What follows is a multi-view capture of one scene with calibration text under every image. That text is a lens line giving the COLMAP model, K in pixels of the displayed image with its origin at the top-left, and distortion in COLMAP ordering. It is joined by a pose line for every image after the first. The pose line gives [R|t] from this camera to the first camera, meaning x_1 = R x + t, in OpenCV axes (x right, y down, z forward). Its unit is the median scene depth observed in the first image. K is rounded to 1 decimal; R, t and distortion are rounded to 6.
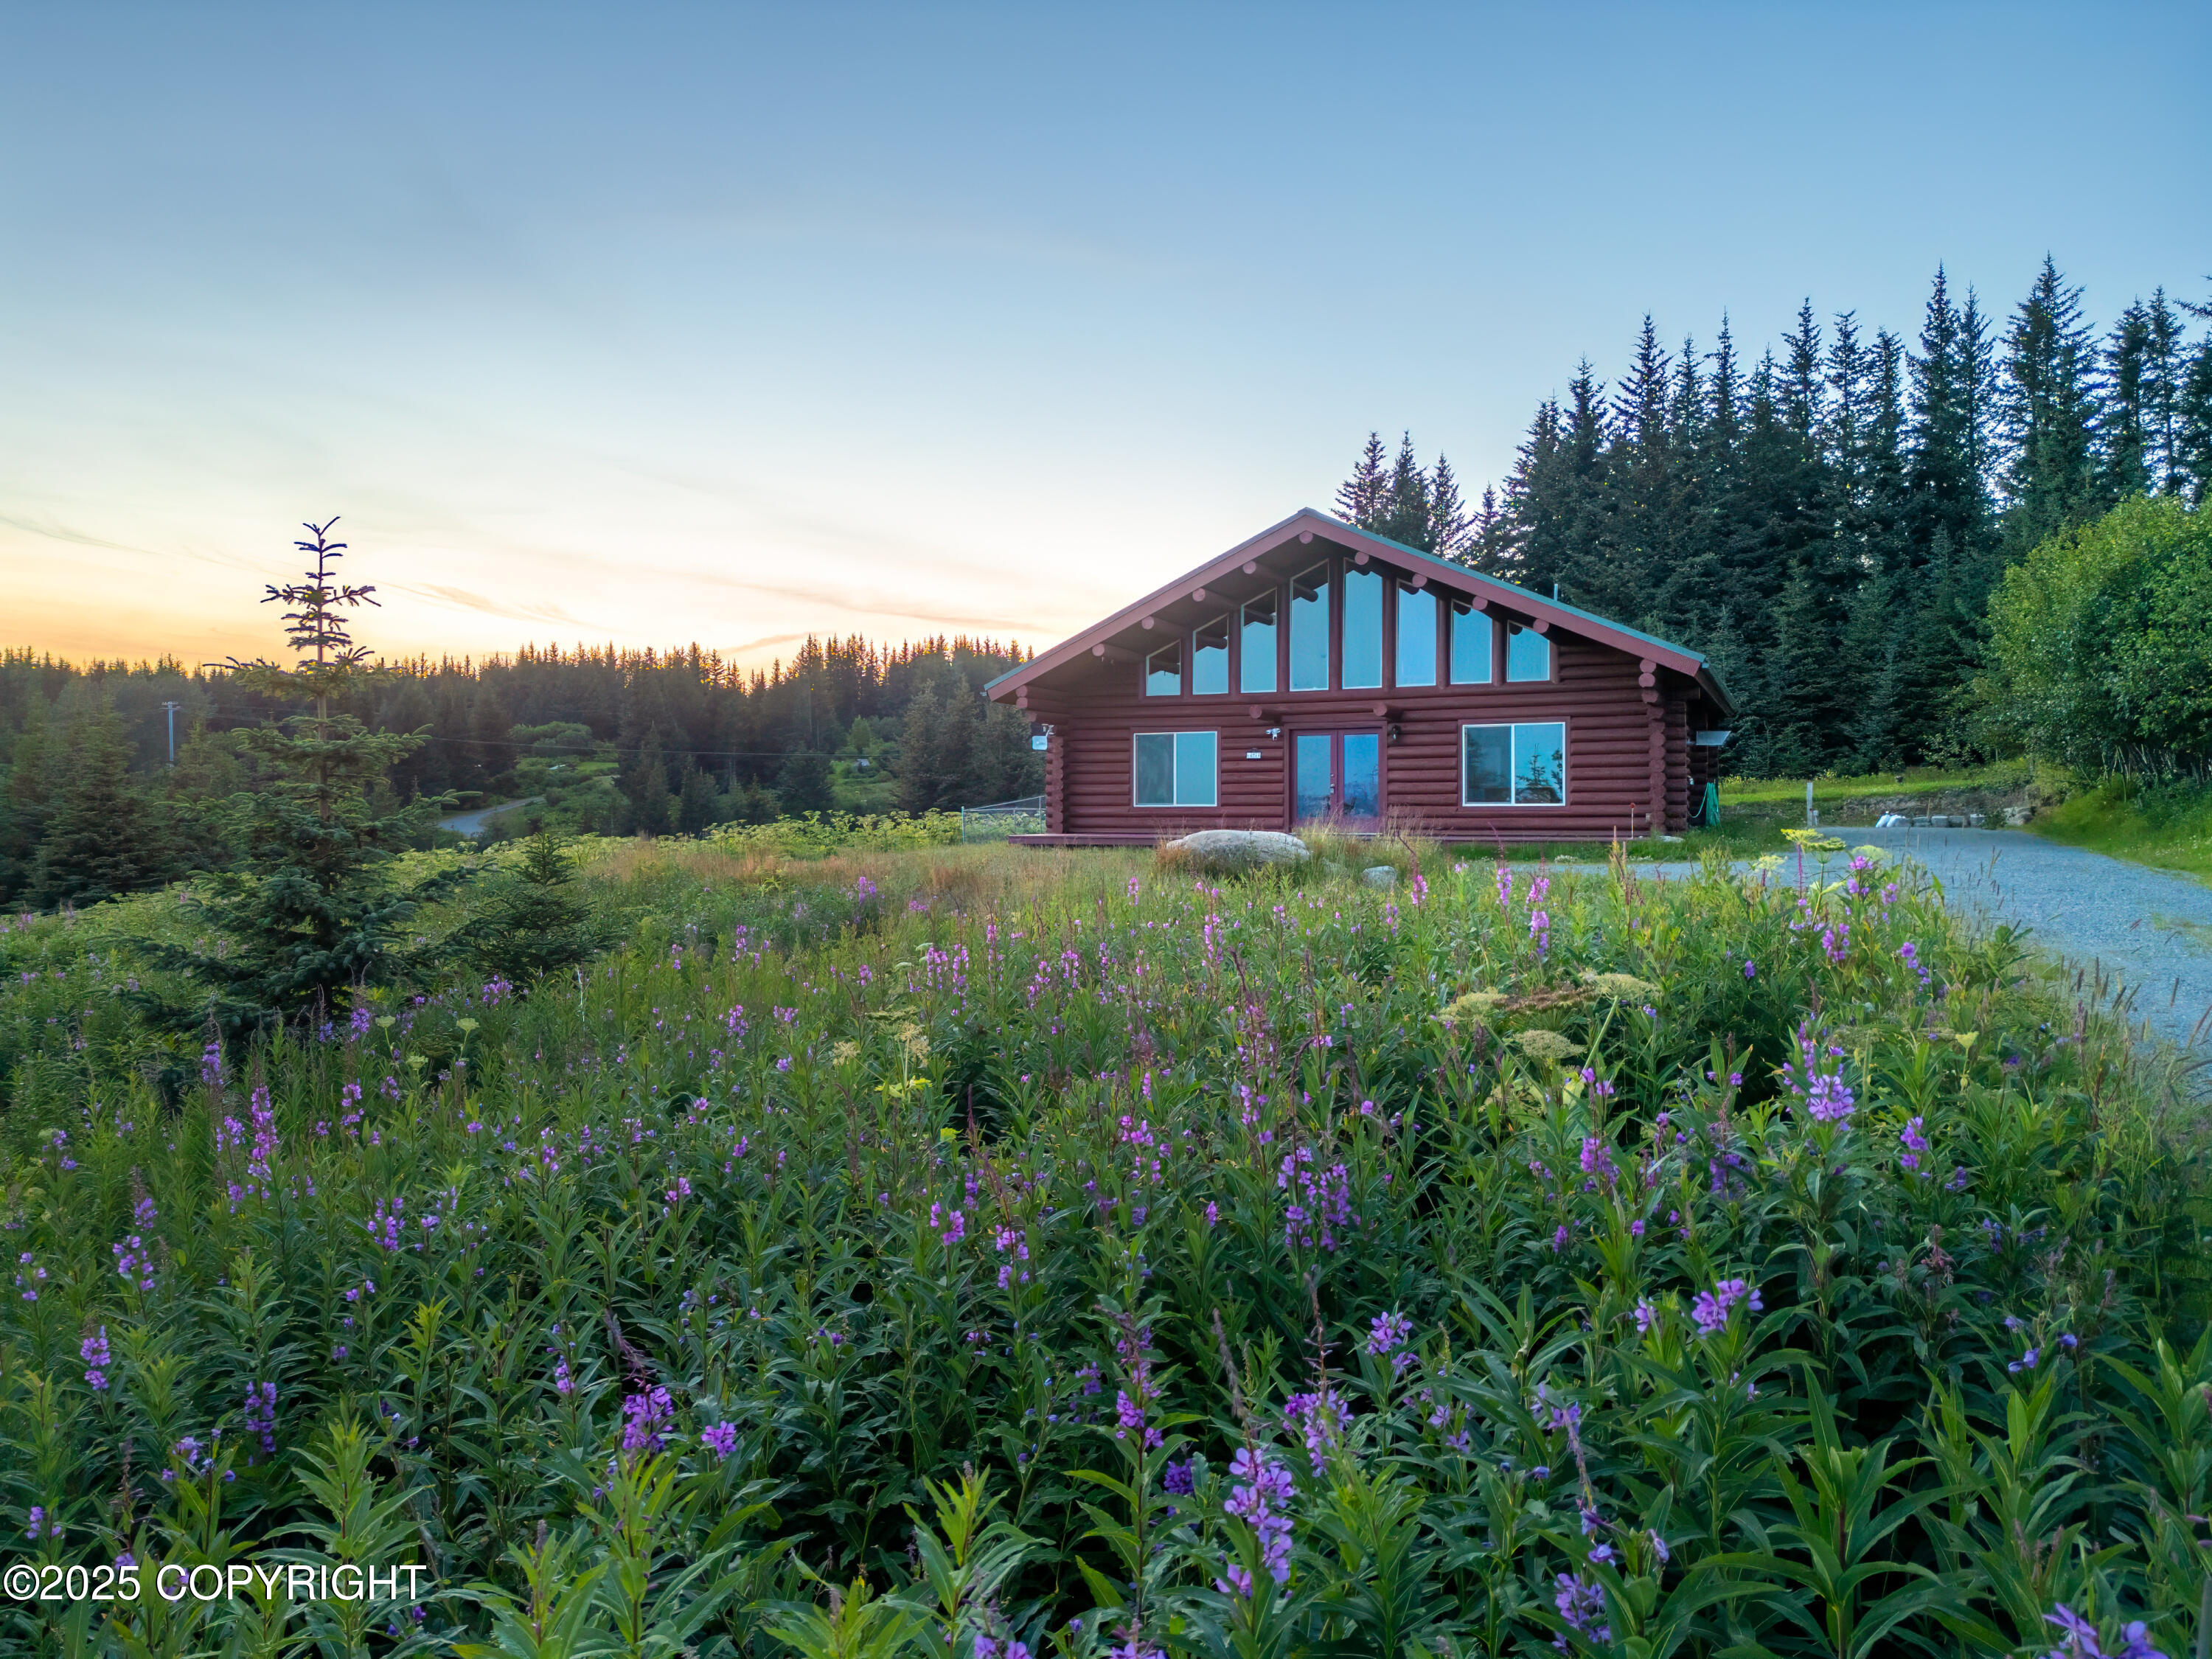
lens RADIAL K [[1547.2, 0, 1089.3], [0, 1547.2, 822.3], [0, 0, 1]] dist [0.069282, -0.067869]
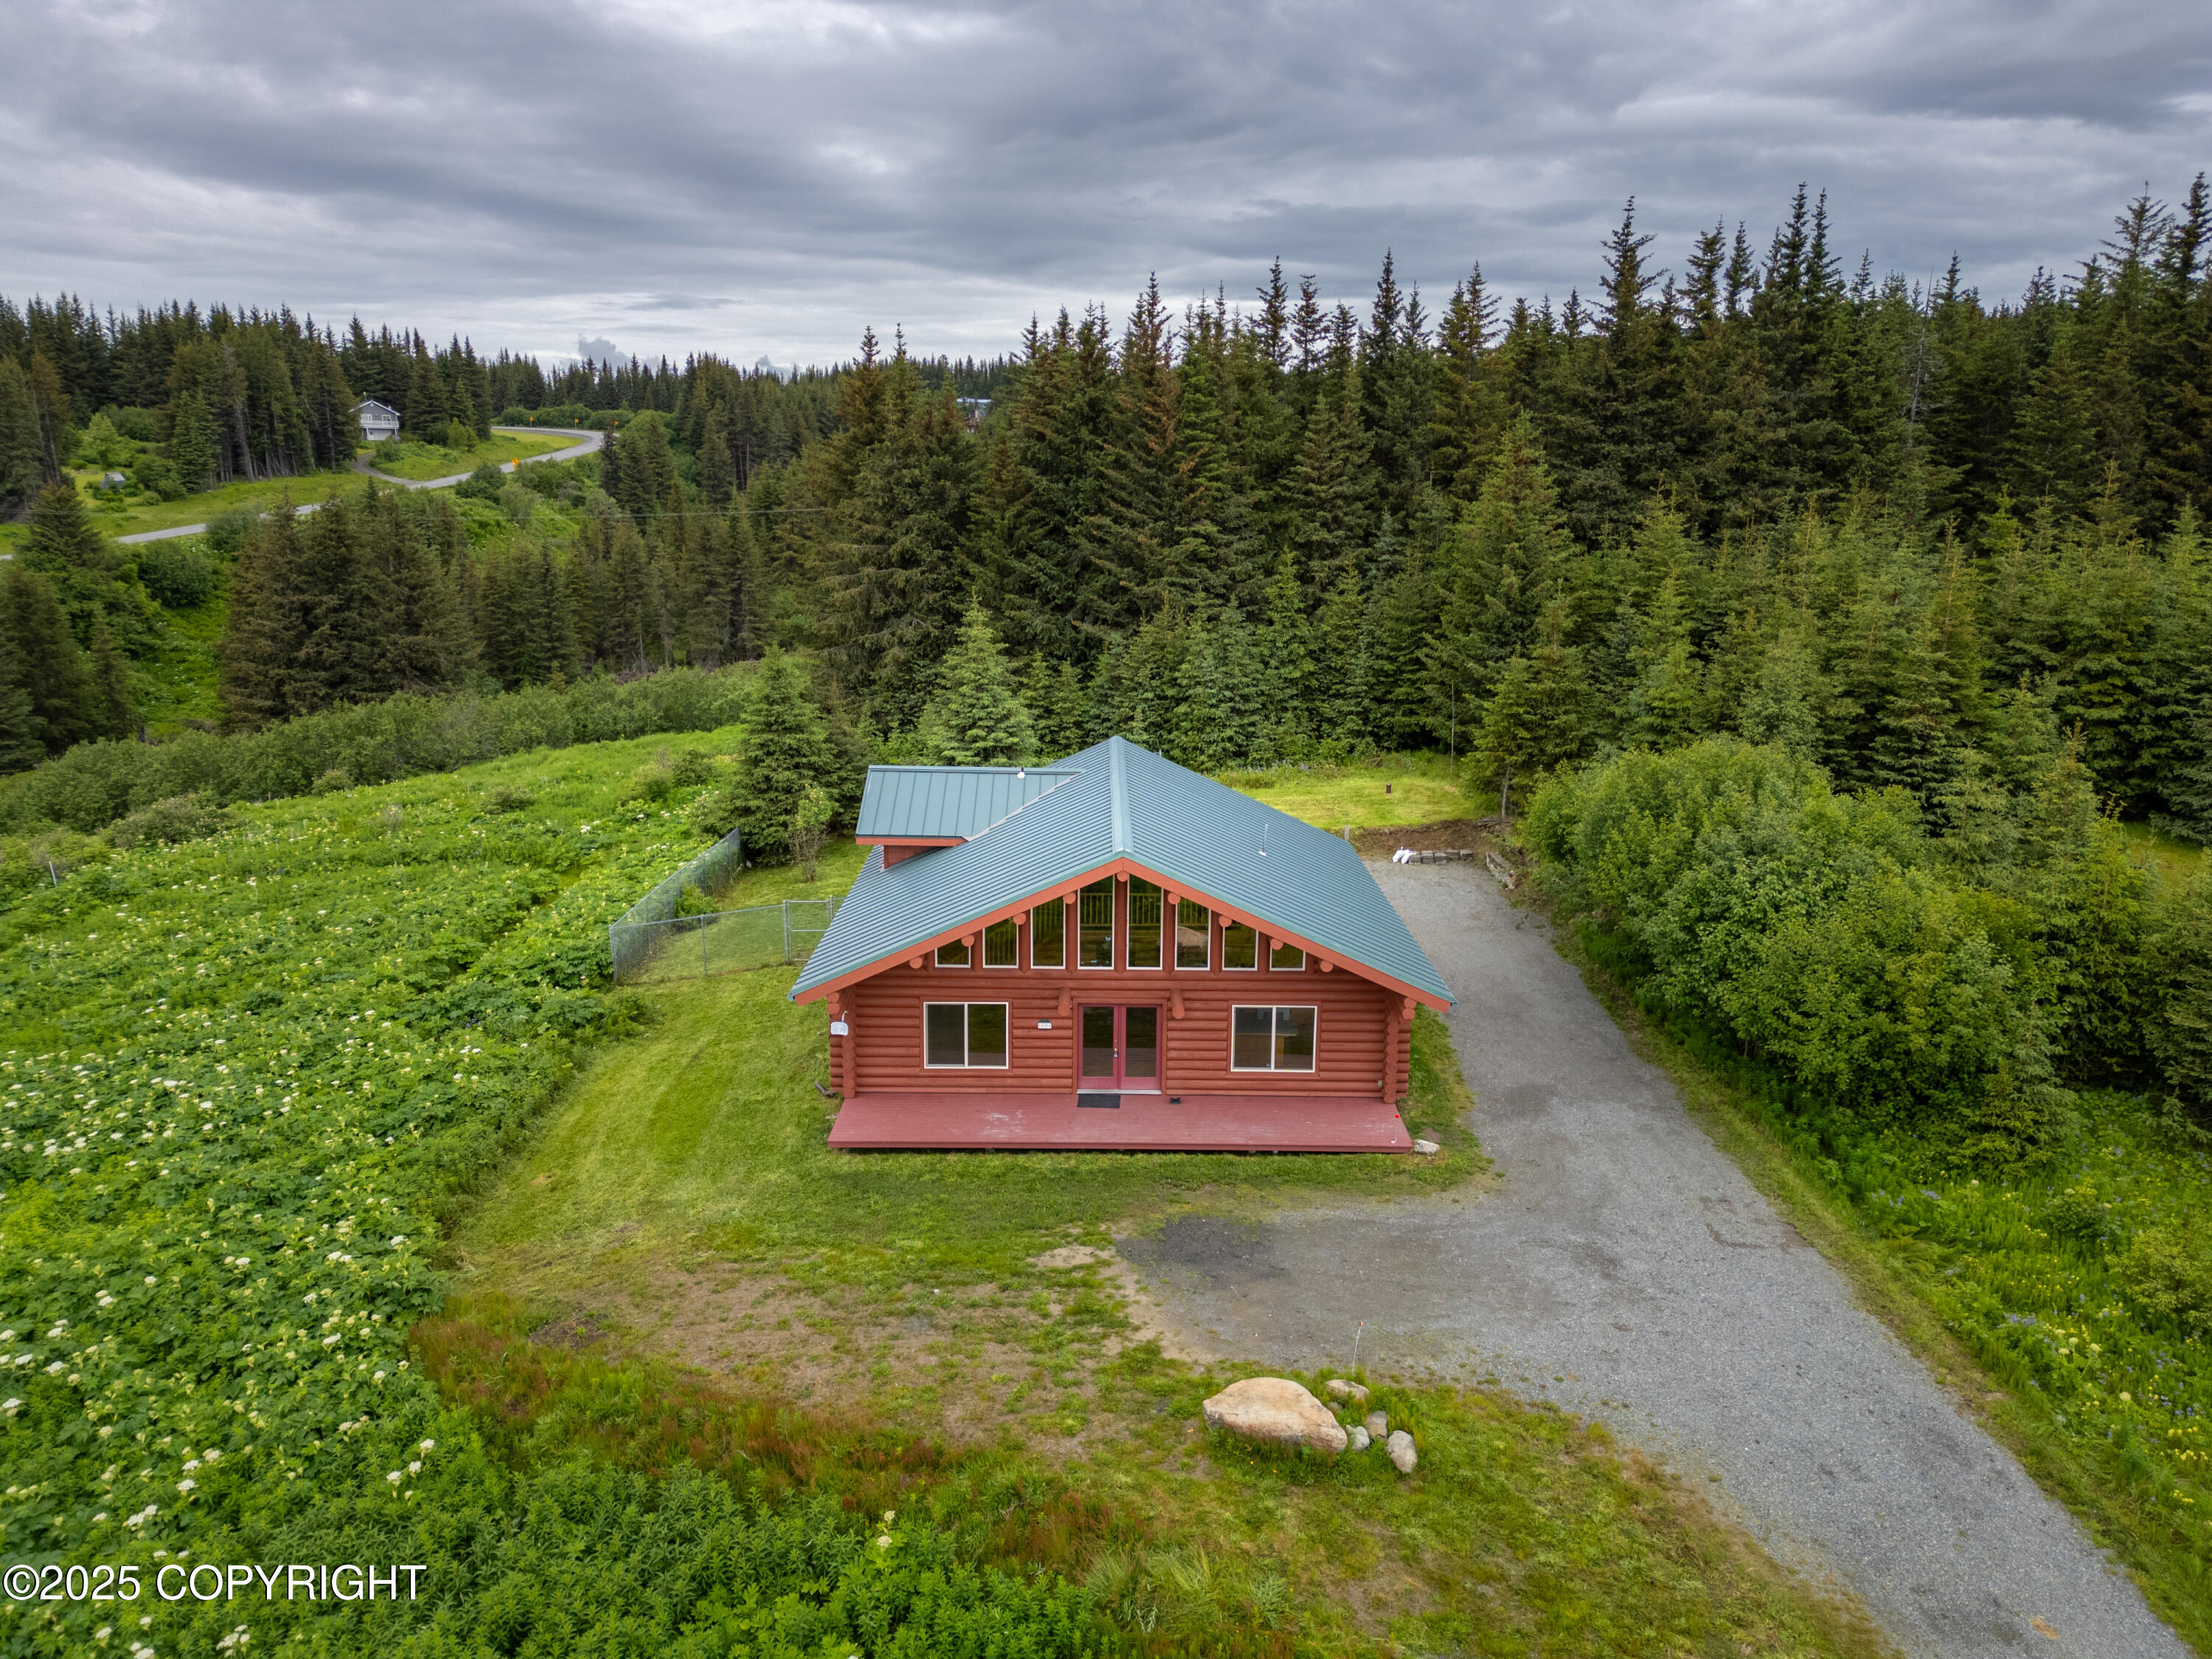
lens RADIAL K [[1547.2, 0, 1090.0], [0, 1547.2, 836.1], [0, 0, 1]] dist [0.069282, -0.067869]
pose [[0.909484, -0.086455, 0.406651, -0.136973], [-0.007980, 0.974328, 0.224992, -0.192808], [-0.415663, -0.207872, 0.885446, 0.020757]]
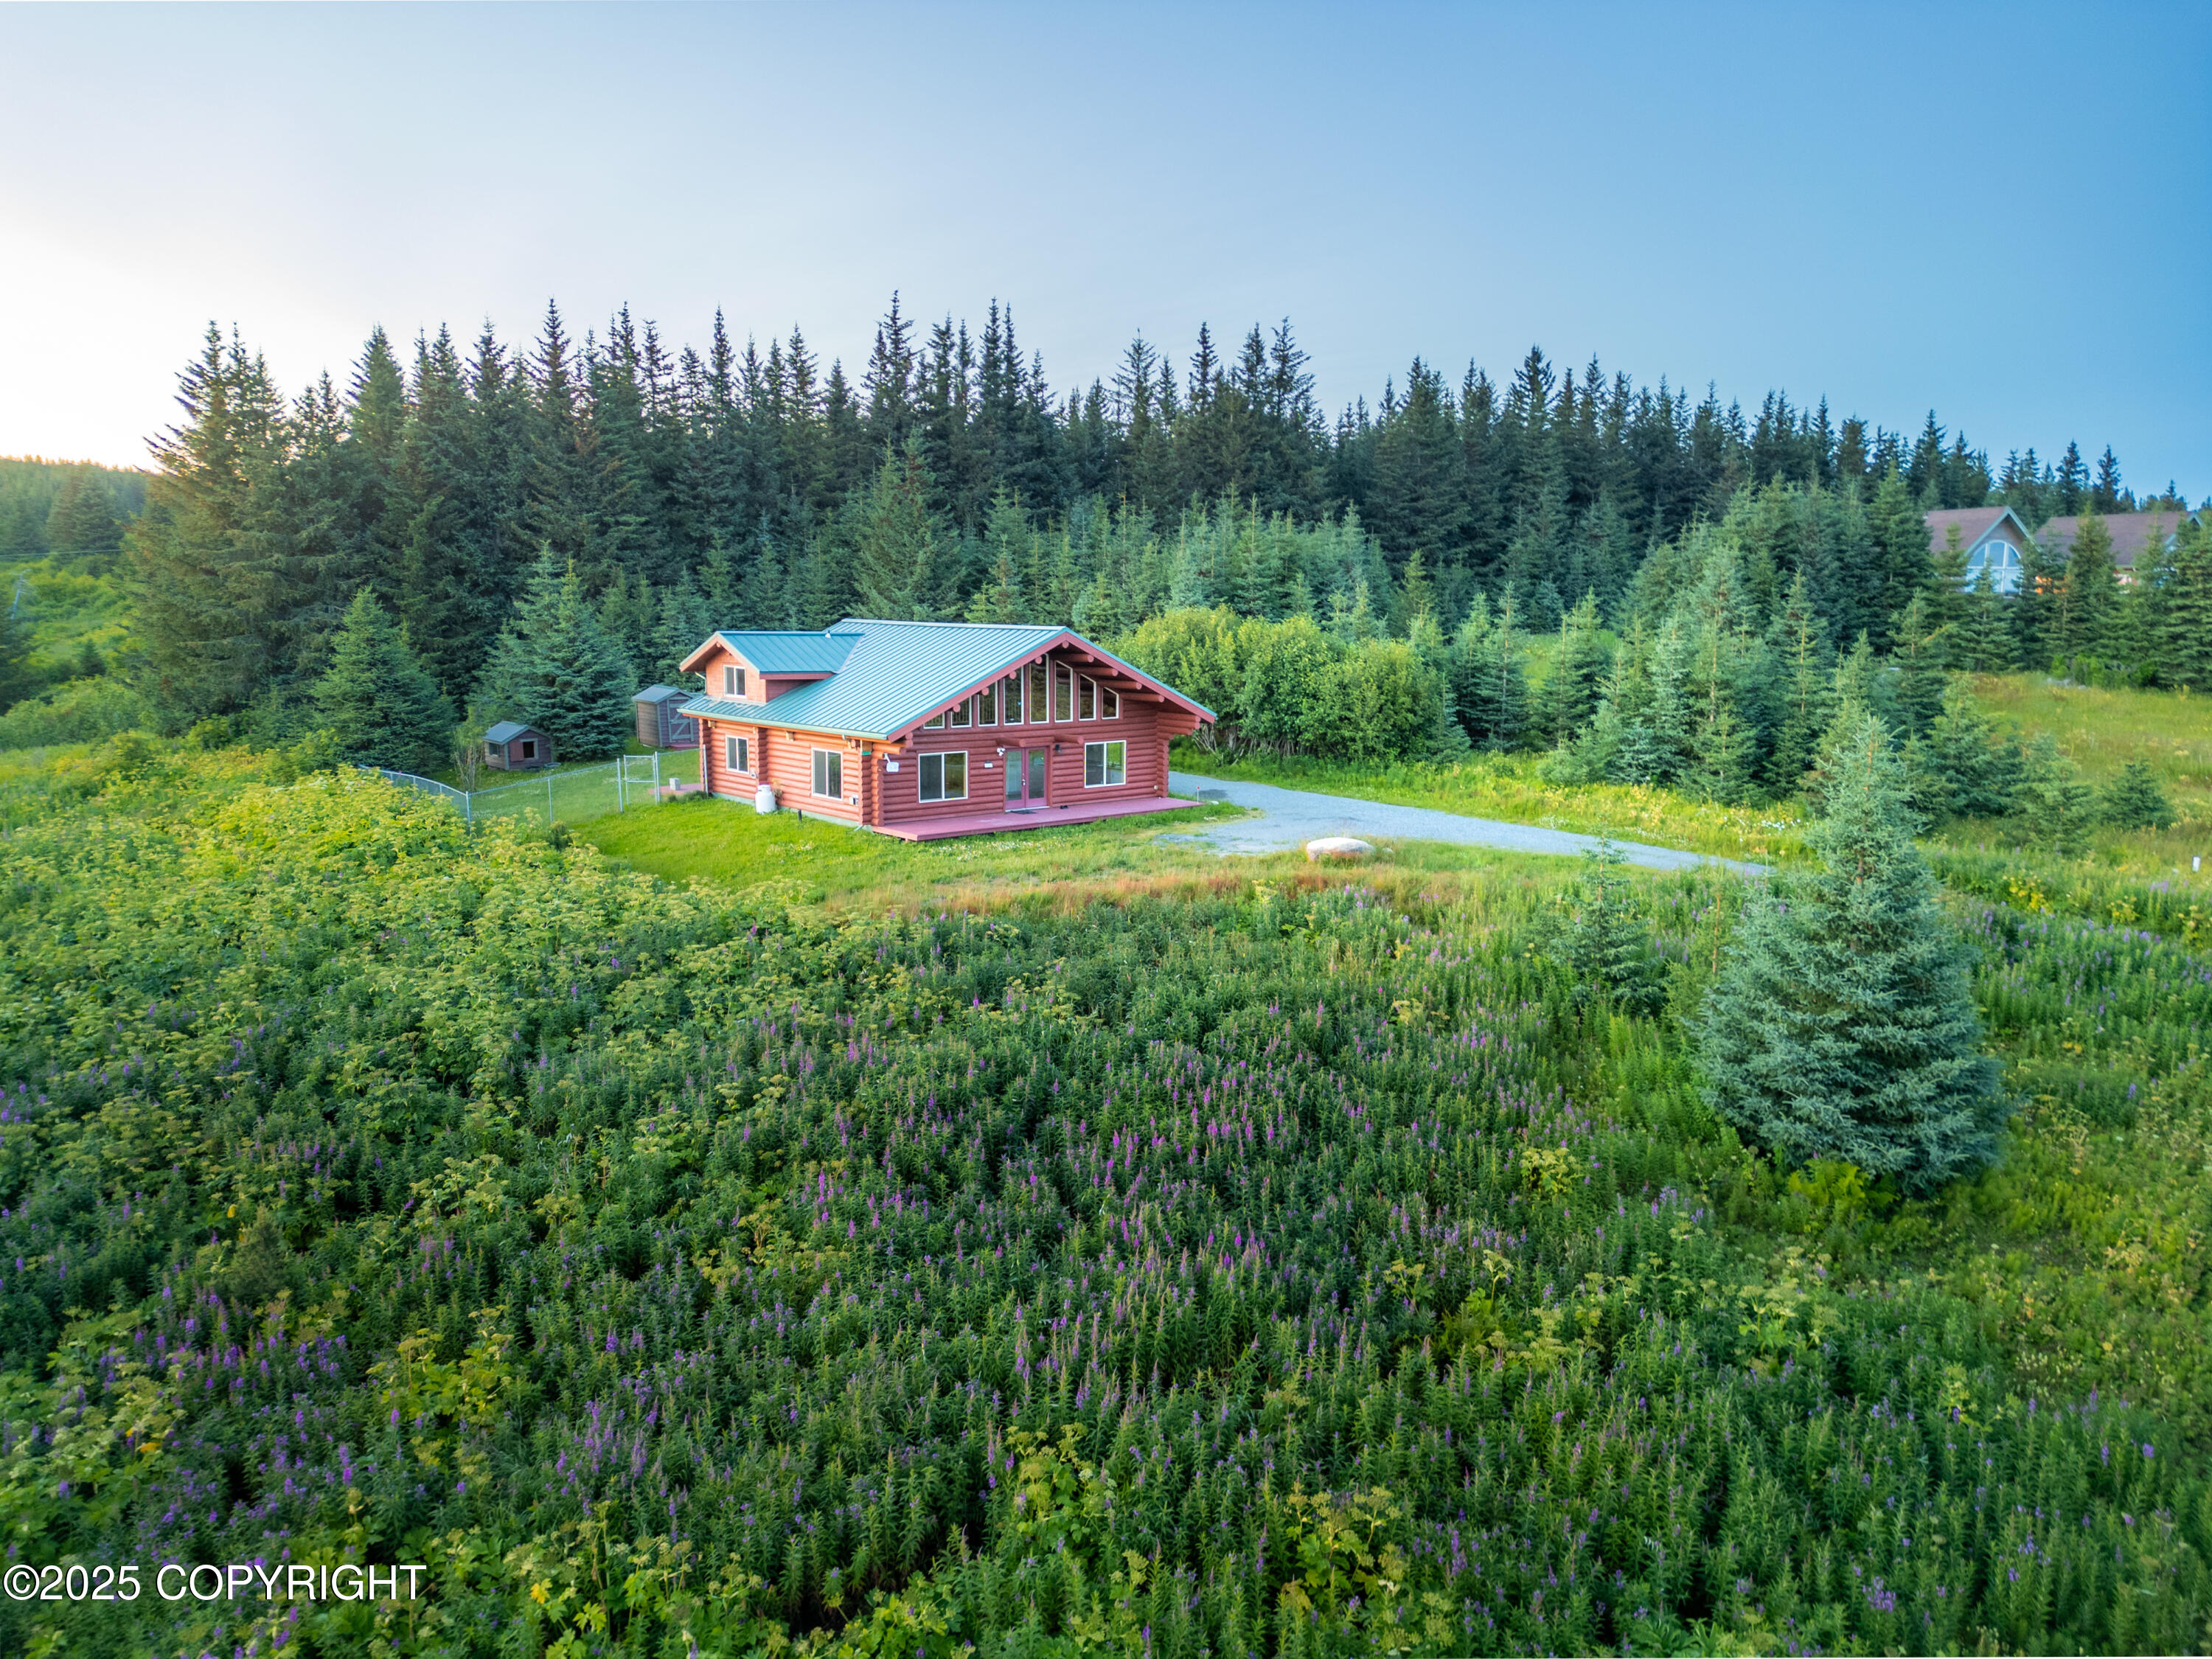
lens RADIAL K [[1547.2, 0, 1119.9], [0, 1547.2, 820.4], [0, 0, 1]] dist [0.069282, -0.067869]
pose [[0.412692, -0.123249, 0.902494, -0.595068], [-0.001978, 0.990680, 0.136196, -0.094412], [-0.910868, -0.057992, 0.408602, 0.097781]]
